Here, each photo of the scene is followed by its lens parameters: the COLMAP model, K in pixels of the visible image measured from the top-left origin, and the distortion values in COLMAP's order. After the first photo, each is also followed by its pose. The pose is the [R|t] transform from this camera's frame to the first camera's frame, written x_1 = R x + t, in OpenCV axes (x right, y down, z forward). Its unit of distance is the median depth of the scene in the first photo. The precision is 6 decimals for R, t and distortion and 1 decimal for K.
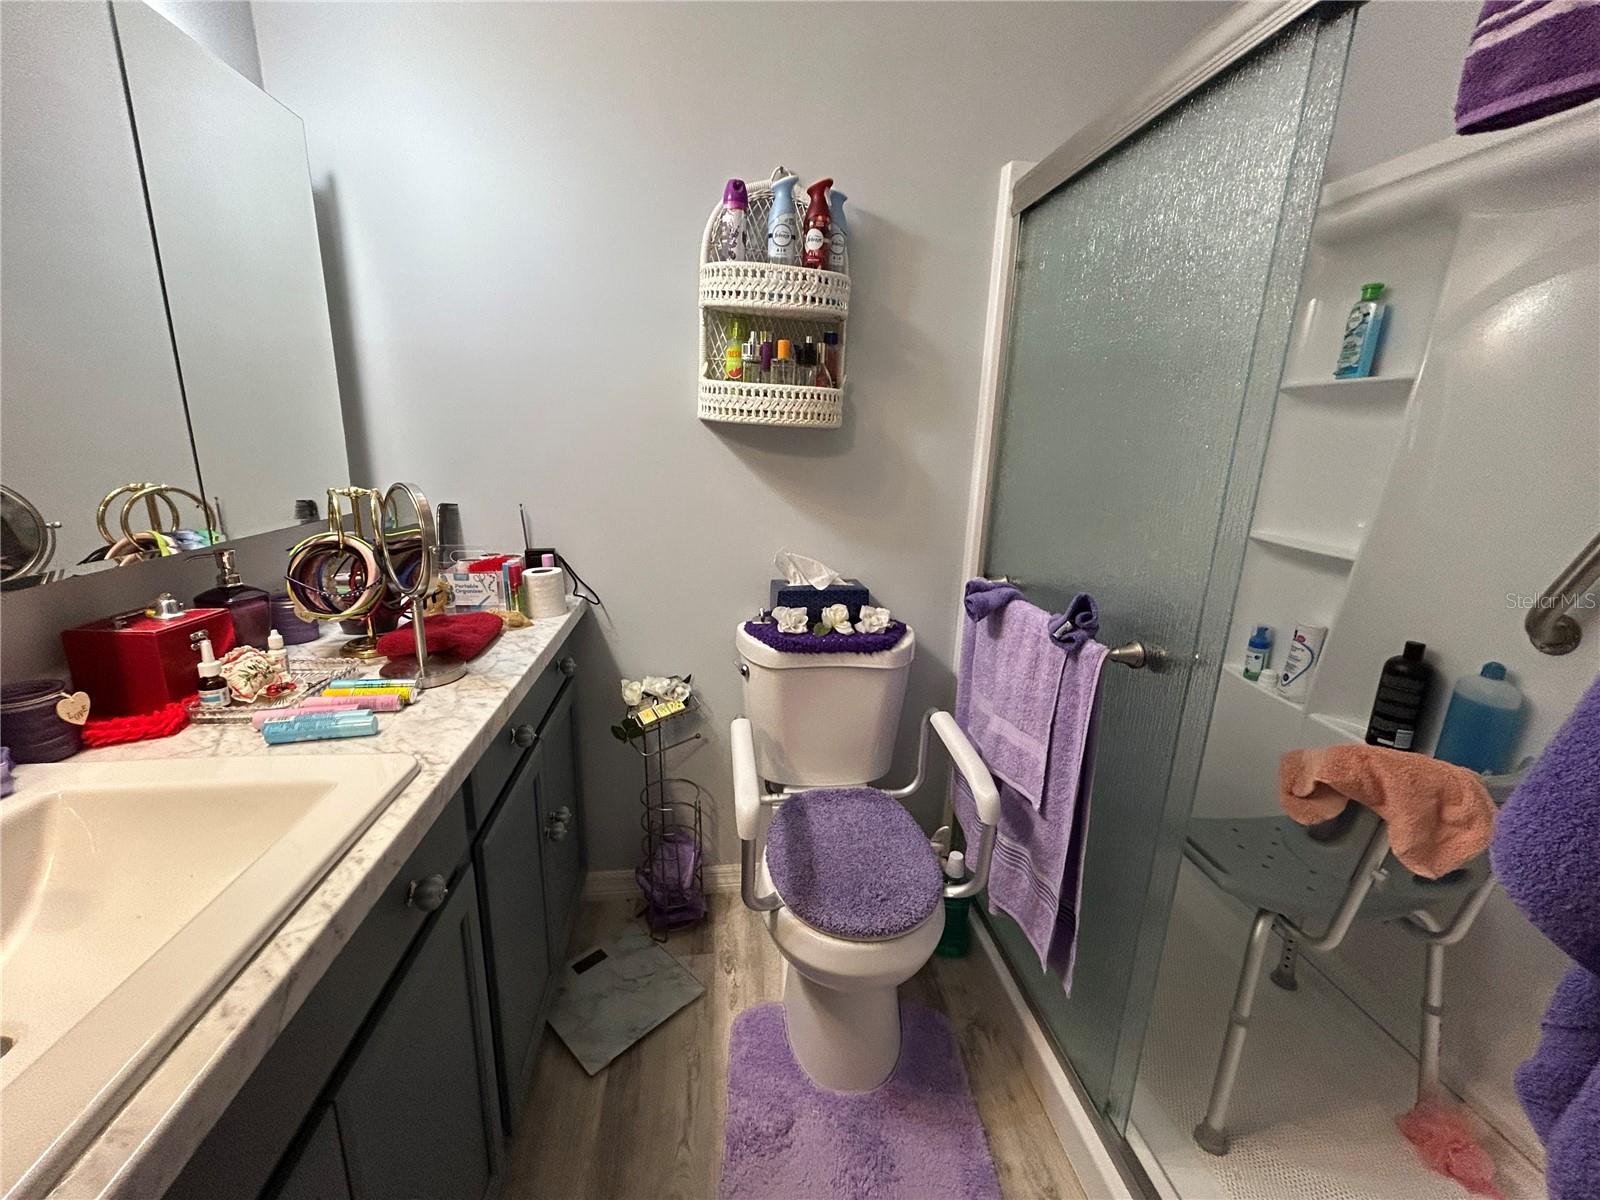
lens RADIAL K [[649.3, 0, 790.3], [0, 649.3, 601.9], [0, 0, 1]] dist [-0.007971, 0.001785]
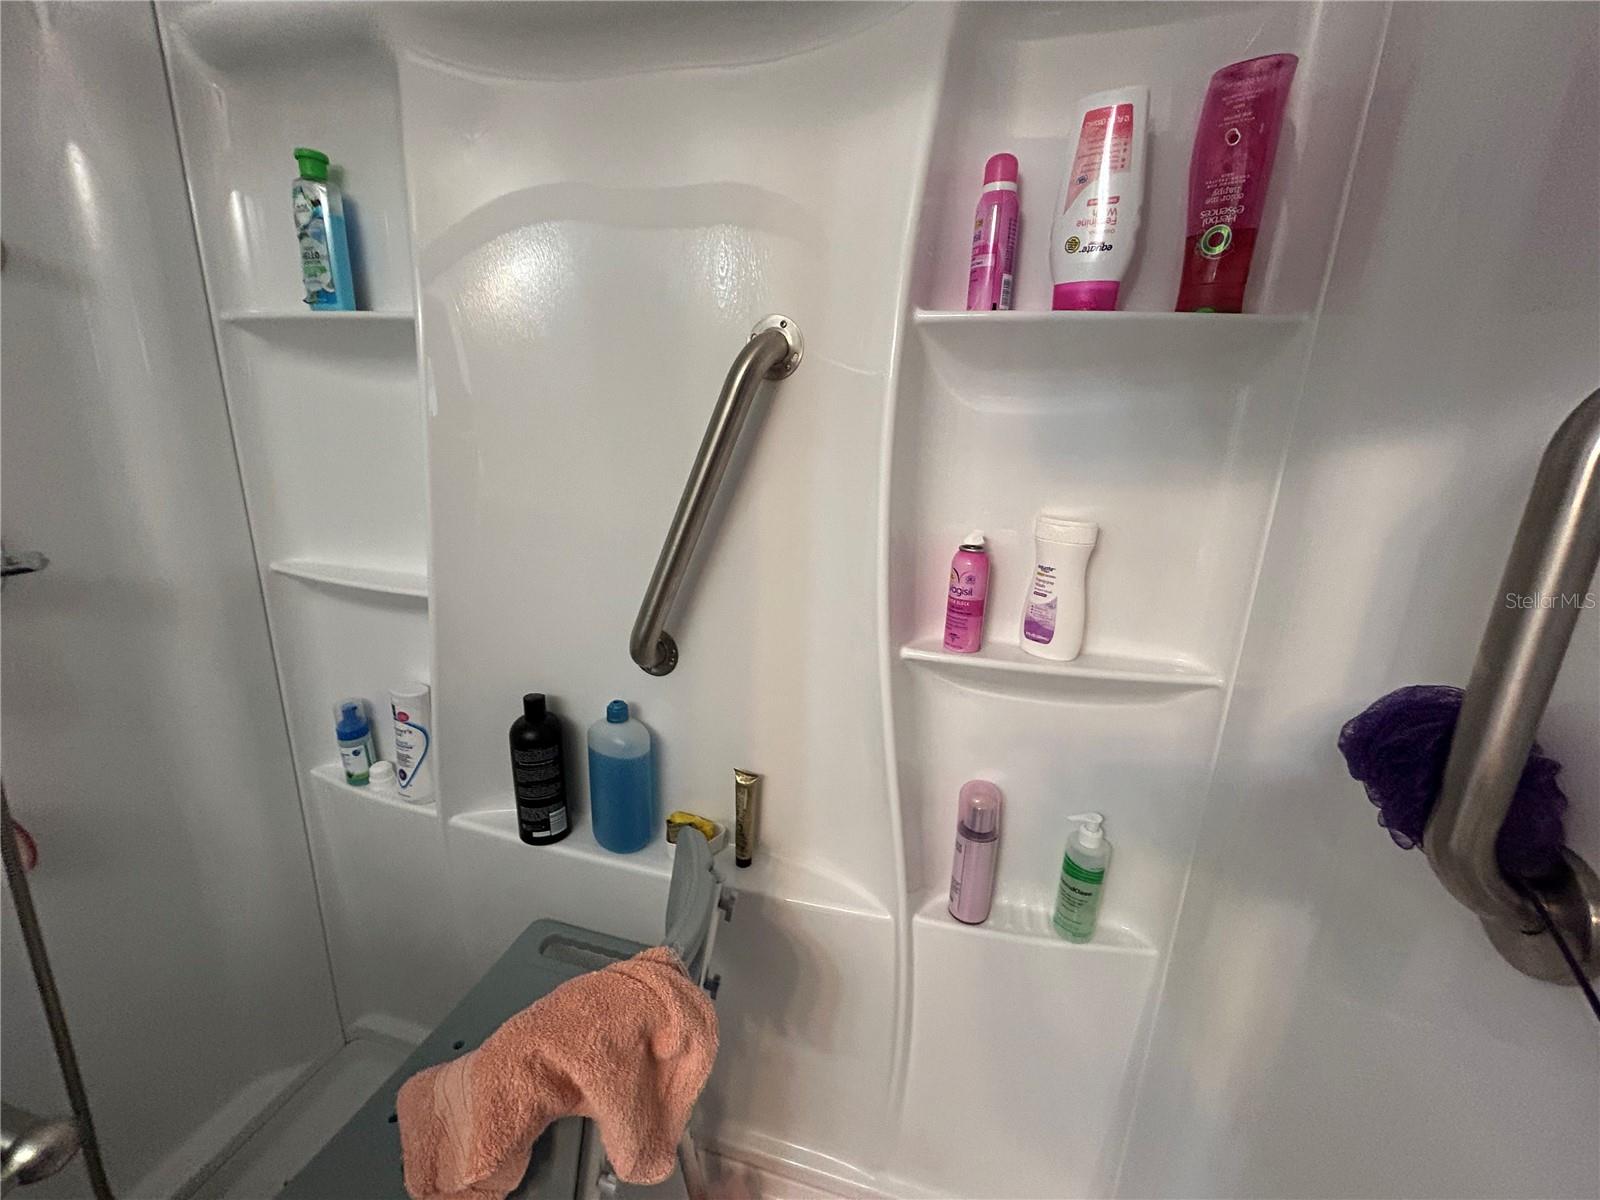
lens RADIAL K [[649.3, 0, 795.1], [0, 649.3, 604.9], [0, 0, 1]] dist [-0.007971, 0.001785]
pose [[0.371280, -0.269271, 0.888619, 0.414250], [0.209425, 0.956651, 0.202385, -0.111371], [-0.904595, 0.110958, 0.411577, 0.380958]]
